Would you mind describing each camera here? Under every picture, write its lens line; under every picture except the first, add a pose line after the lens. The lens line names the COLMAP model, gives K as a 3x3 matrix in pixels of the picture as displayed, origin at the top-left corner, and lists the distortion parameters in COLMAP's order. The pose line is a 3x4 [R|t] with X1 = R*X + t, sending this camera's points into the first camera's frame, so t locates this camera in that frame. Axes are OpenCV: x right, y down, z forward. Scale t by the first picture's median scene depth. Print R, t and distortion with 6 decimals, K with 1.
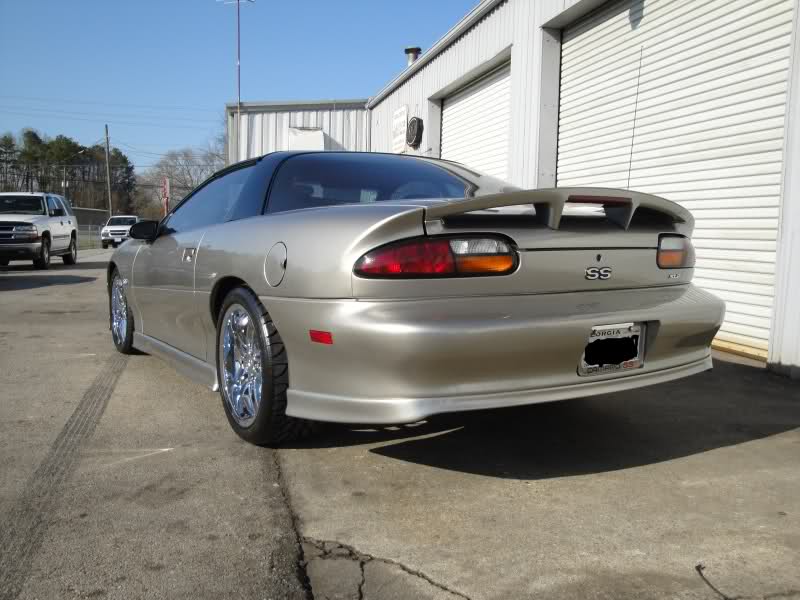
lens RADIAL K [[737.7, 0, 400.0], [0, 737.7, 300.0], [0, 0, 1]] dist [-0.085262, 0.140874]
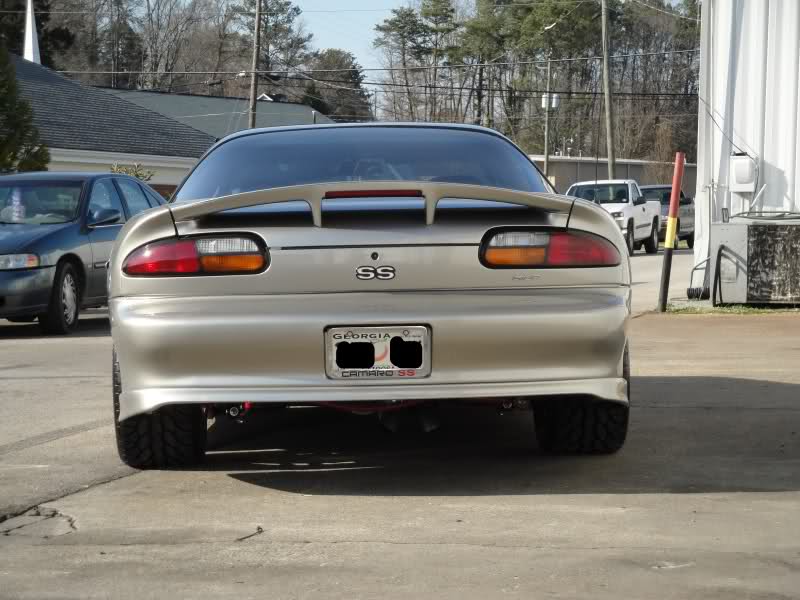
lens RADIAL K [[2093.4, 0, 400.0], [0, 2093.4, 300.0], [0, 0, 1]] dist [0.348648, 0.174437]
pose [[0.862284, -0.000797, -0.506425, 1.641274], [-0.024264, 0.998785, -0.042887, 0.110967], [0.505844, 0.049268, 0.861217, -1.264232]]
